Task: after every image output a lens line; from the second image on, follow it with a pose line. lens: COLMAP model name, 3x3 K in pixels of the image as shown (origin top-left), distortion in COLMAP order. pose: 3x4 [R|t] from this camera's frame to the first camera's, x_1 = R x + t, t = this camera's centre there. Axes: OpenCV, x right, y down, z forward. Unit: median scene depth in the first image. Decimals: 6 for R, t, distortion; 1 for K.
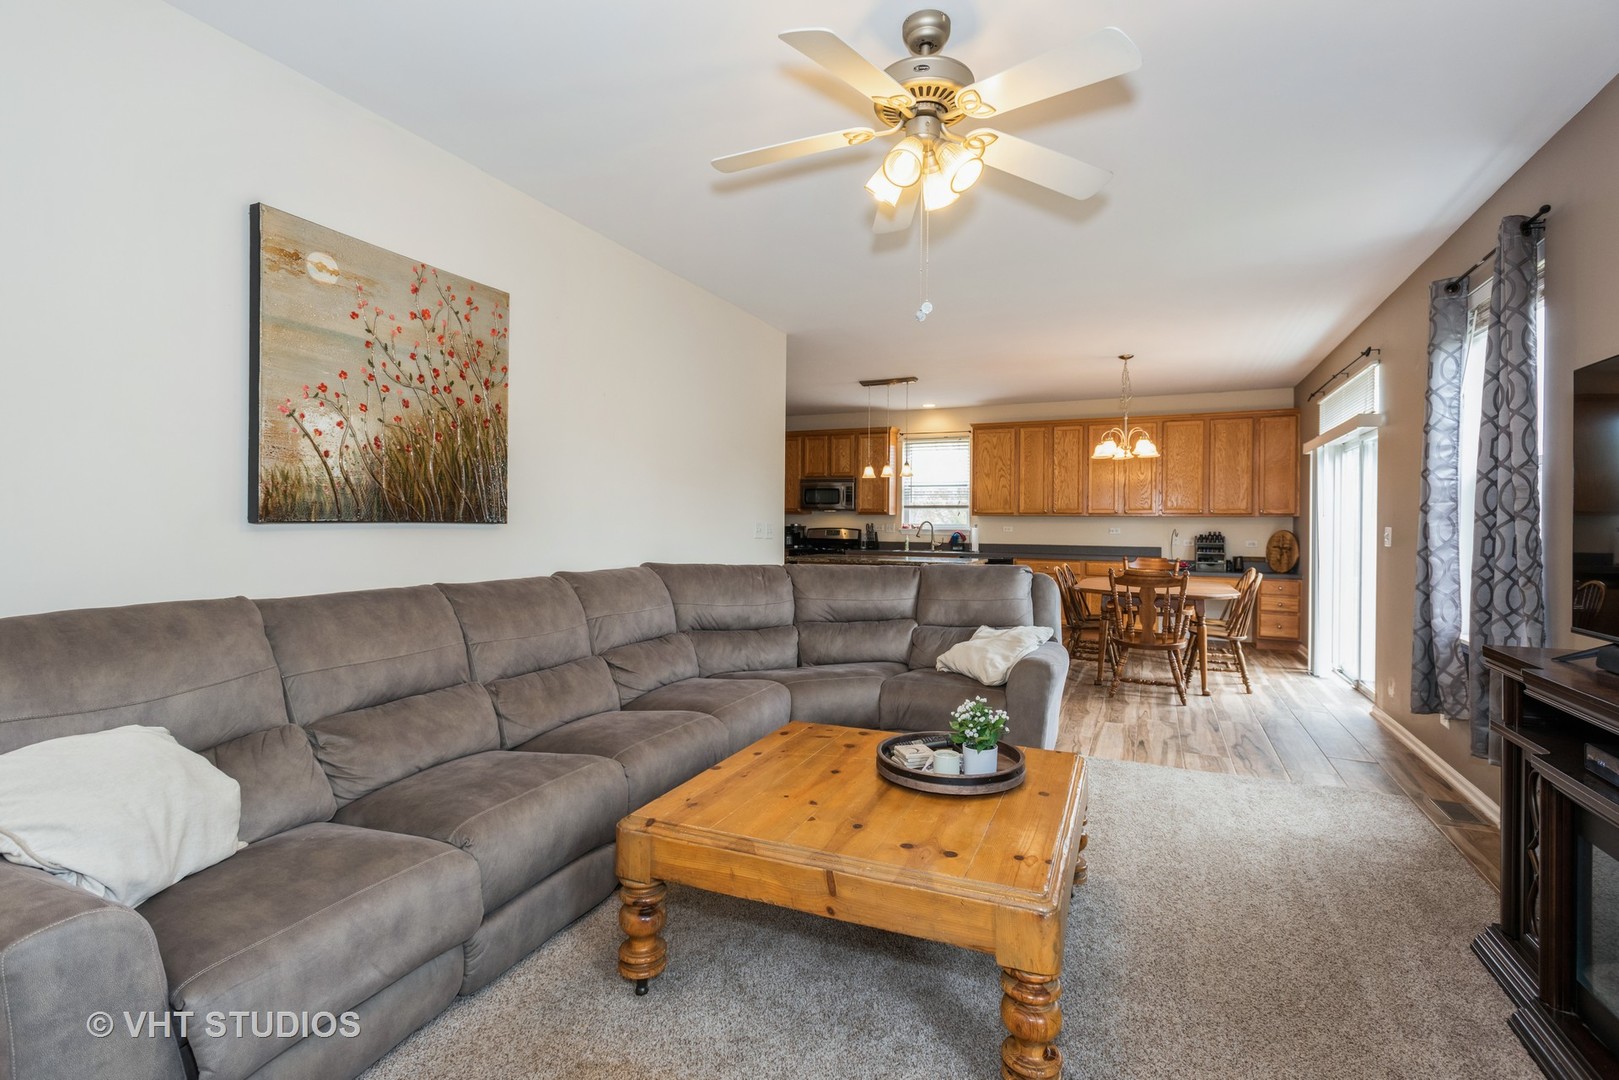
lens RADIAL K [[759.4, 0, 811.9], [0, 759.4, 530.7], [0, 0, 1]] dist [0.008911, -0.001491]
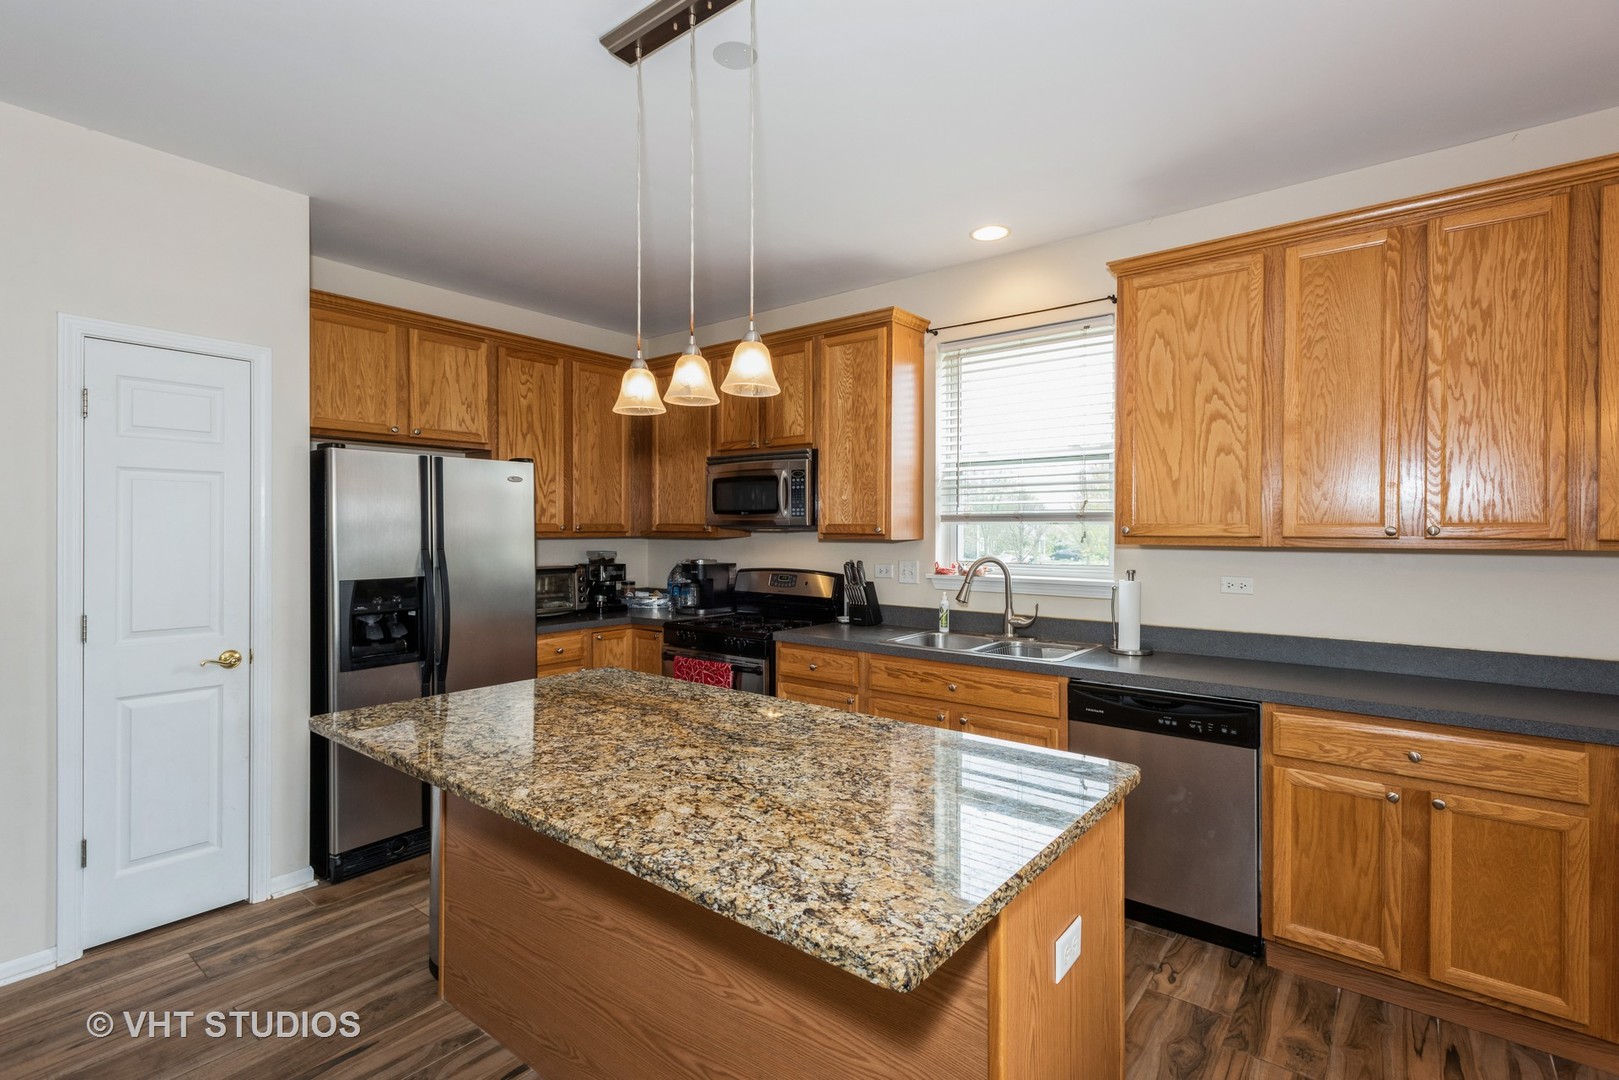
lens RADIAL K [[759.4, 0, 805.3], [0, 759.4, 538.6], [0, 0, 1]] dist [0.008911, -0.001491]
pose [[0.972571, -0.003383, -0.232582, 0.146462], [0.002871, 0.999993, -0.002539, -0.020476], [0.232588, 0.001801, 0.972574, 0.607788]]
